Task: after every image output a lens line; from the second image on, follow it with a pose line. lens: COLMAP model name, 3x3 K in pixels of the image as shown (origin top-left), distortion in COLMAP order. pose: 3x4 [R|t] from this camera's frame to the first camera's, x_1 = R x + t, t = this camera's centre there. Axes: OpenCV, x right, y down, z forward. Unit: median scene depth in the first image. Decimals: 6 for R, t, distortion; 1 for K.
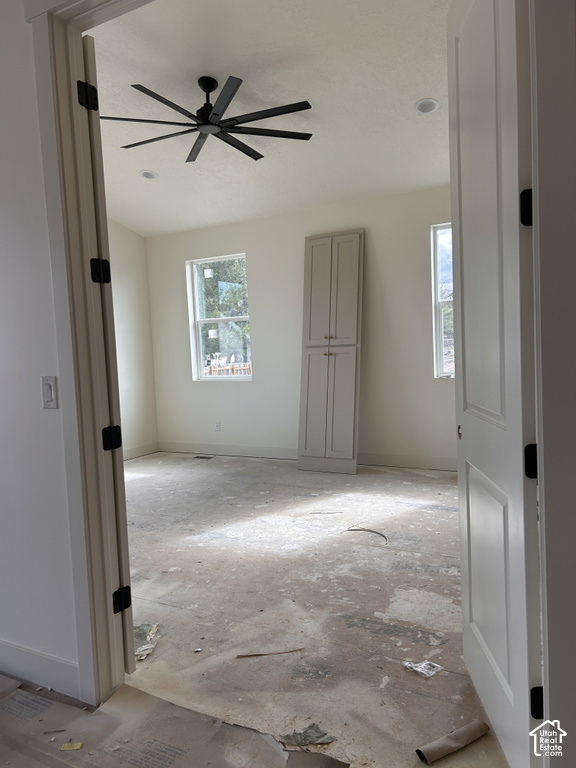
lens RADIAL K [[587.8, 0, 287.5], [0, 587.8, 383.4], [0, 0, 1]] dist [-0.010996, -0.001288]
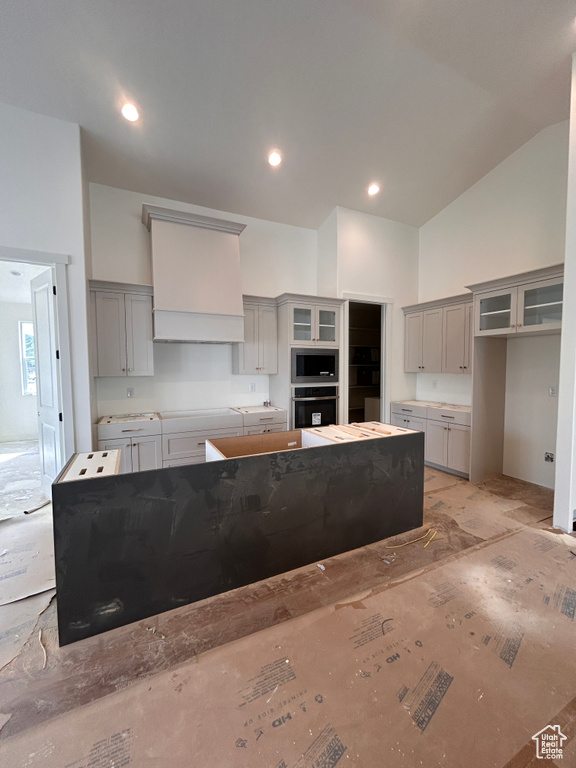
lens RADIAL K [[310.4, 0, 287.0], [0, 310.4, 382.9], [0, 0, 1]] dist [0.000185, -0.001893]
pose [[0.569766, 0.000420, 0.821807, -0.155362], [0.034087, 0.999127, -0.024143, 0.006902], [-0.821100, 0.041769, 0.569254, -0.515206]]
